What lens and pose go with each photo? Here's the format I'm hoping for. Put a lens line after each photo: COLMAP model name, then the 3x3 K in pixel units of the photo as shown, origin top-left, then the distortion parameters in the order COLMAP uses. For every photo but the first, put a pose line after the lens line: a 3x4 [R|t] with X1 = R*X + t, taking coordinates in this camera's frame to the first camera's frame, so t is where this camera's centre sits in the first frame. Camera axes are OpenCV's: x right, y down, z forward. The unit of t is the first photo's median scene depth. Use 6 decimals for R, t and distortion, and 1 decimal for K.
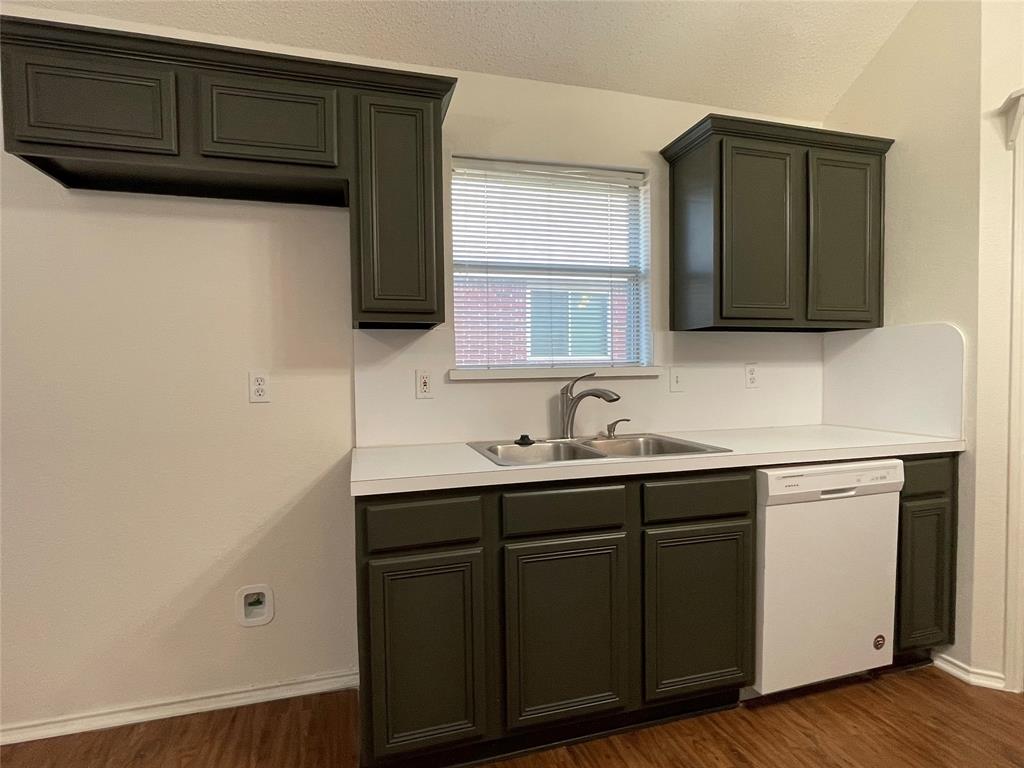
lens RADIAL K [[525.3, 0, 505.5], [0, 525.3, 388.9], [0, 0, 1]] dist [-0.006465, 0.003227]
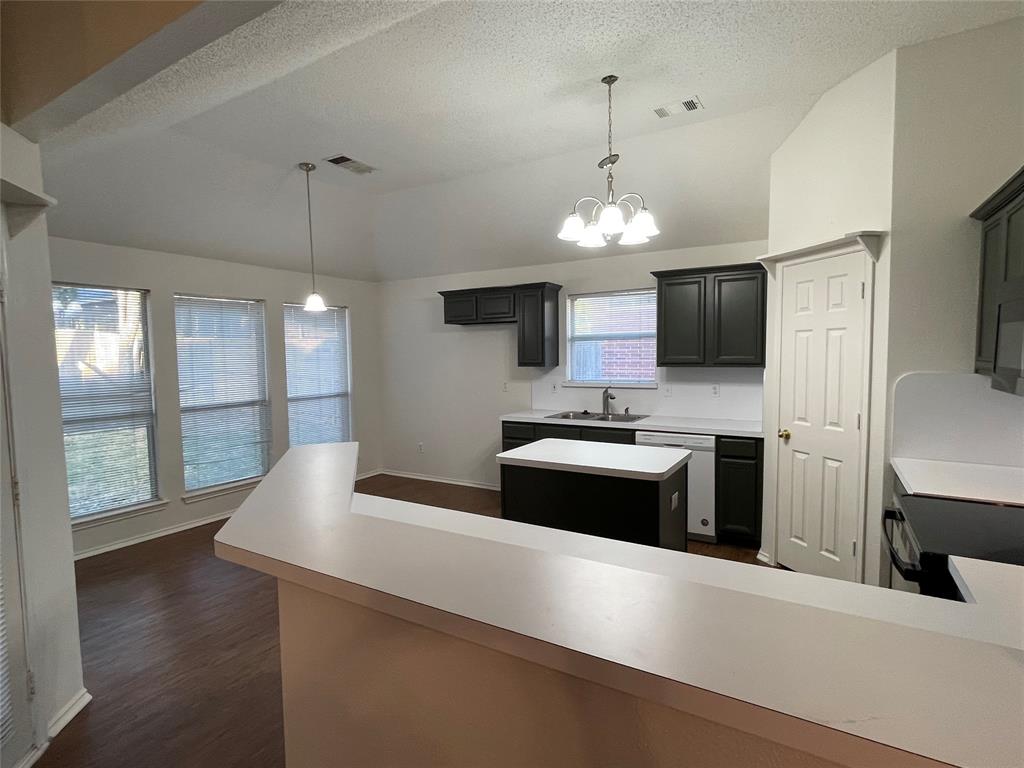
lens RADIAL K [[525.3, 0, 504.3], [0, 525.3, 387.1], [0, 0, 1]] dist [-0.006465, 0.003227]
pose [[0.677072, 0.050843, -0.734158, 1.615324], [-0.021564, 0.998553, 0.049266, -0.135467], [0.735600, -0.017526, 0.677189, -0.955721]]
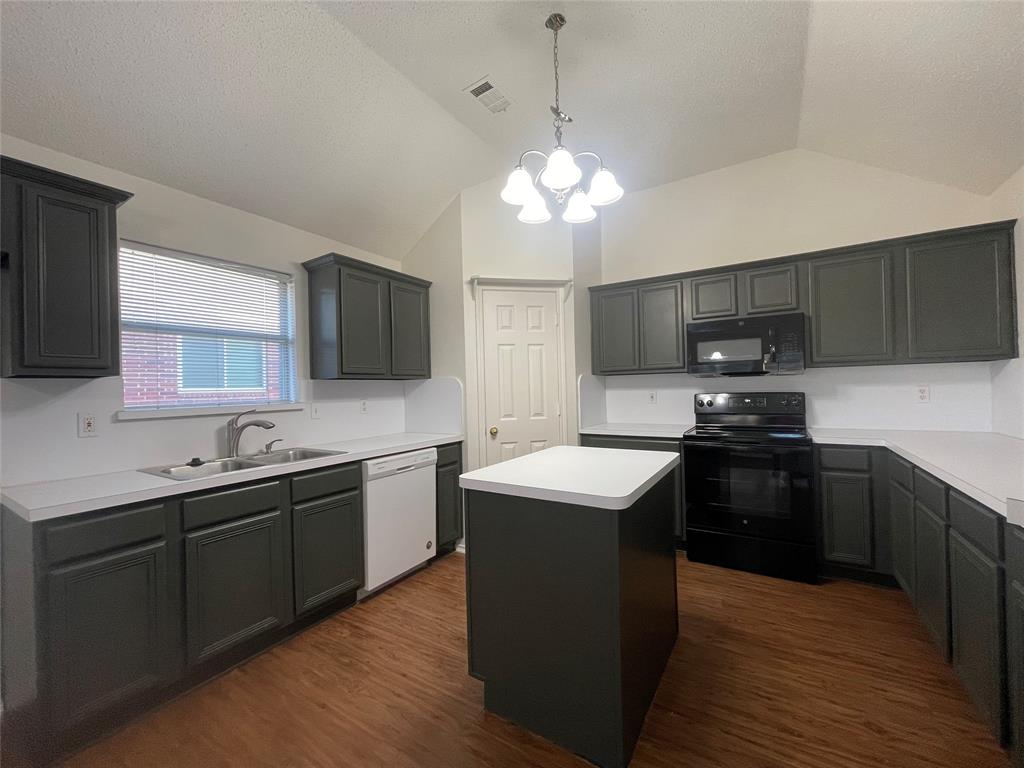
lens RADIAL K [[413.3, 0, 508.2], [0, 413.3, 385.9], [0, 0, 1]] dist [-0.002294, 0.000701]
pose [[0.745614, -0.002132, 0.666375, -0.072016], [0.039802, 0.998352, -0.041341, -0.021035], [-0.665189, 0.057347, 0.744470, -0.334374]]
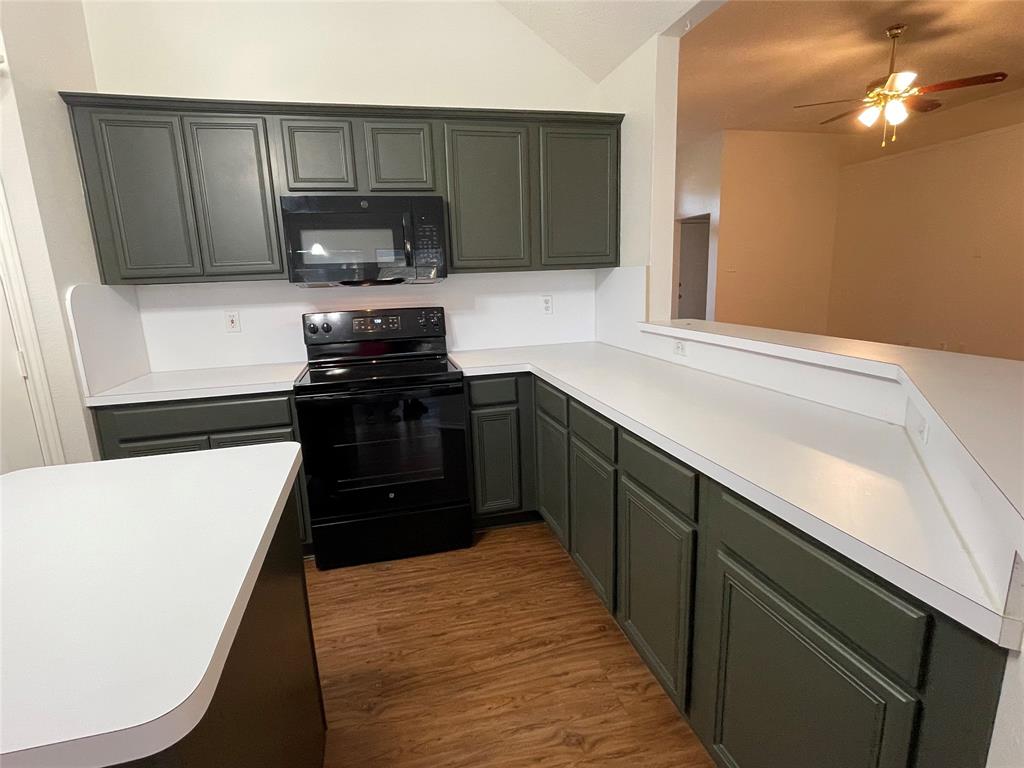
lens RADIAL K [[525.3, 0, 504.8], [0, 525.3, 386.7], [0, 0, 1]] dist [-0.006465, 0.003227]
pose [[0.029463, -0.197255, 0.979909, 0.267436], [0.072788, 0.978156, 0.194714, -0.071083], [-0.996912, 0.065589, 0.043177, -0.149404]]
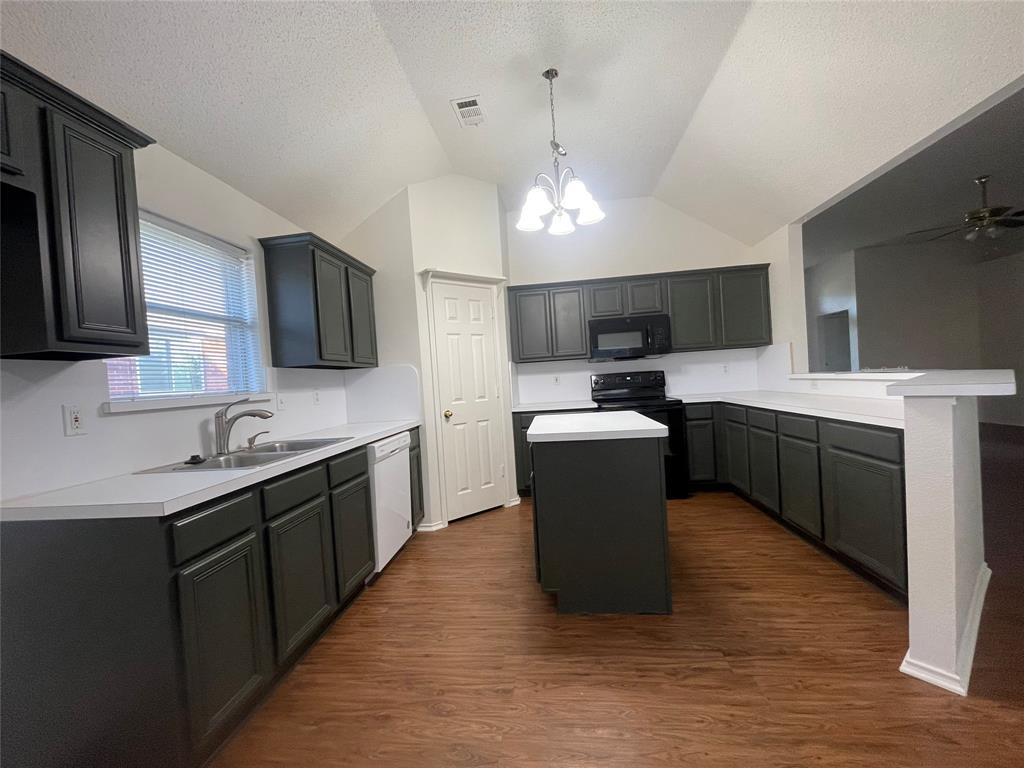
lens RADIAL K [[413.3, 0, 508.3], [0, 413.3, 385.9], [0, 0, 1]] dist [-0.002294, 0.000701]
pose [[0.378161, -0.025619, 0.925385, -0.555089], [0.092570, 0.995653, -0.010265, 0.010059], [-0.921100, 0.089544, 0.378888, 0.010159]]
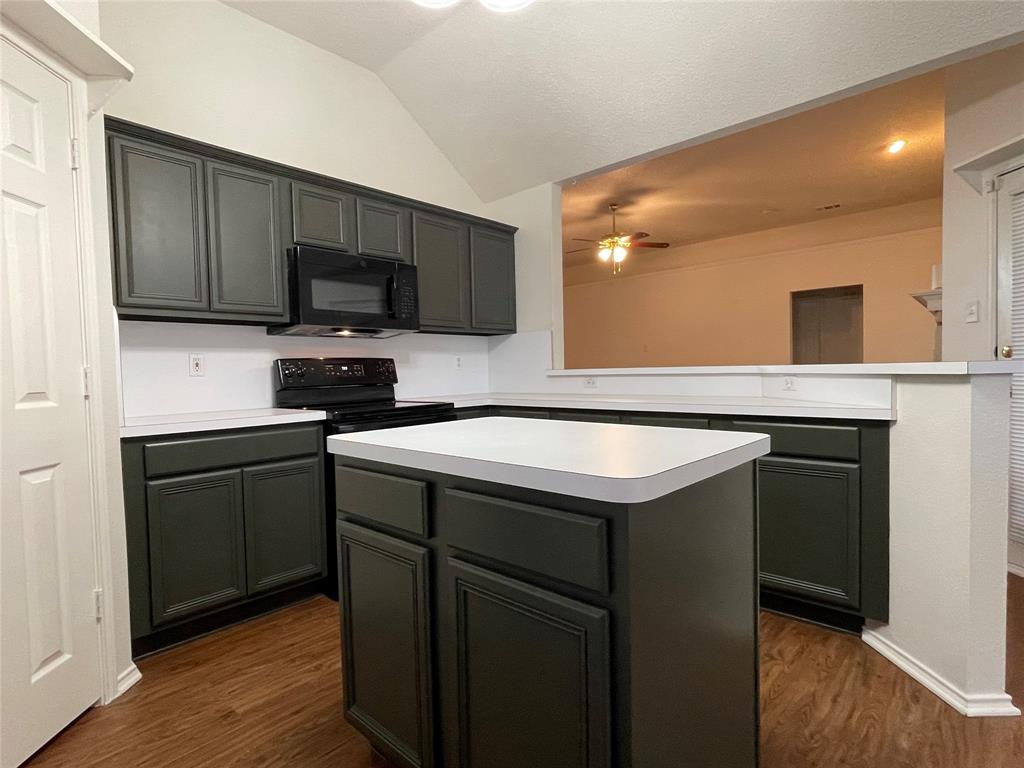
lens RADIAL K [[525.3, 0, 507.7], [0, 525.3, 387.0], [0, 0, 1]] dist [-0.006465, 0.003227]
pose [[-0.520354, -0.001142, 0.853950, 0.116391], [0.062926, 0.997229, 0.039677, 0.031085], [-0.851629, 0.074382, -0.518841, 0.645110]]
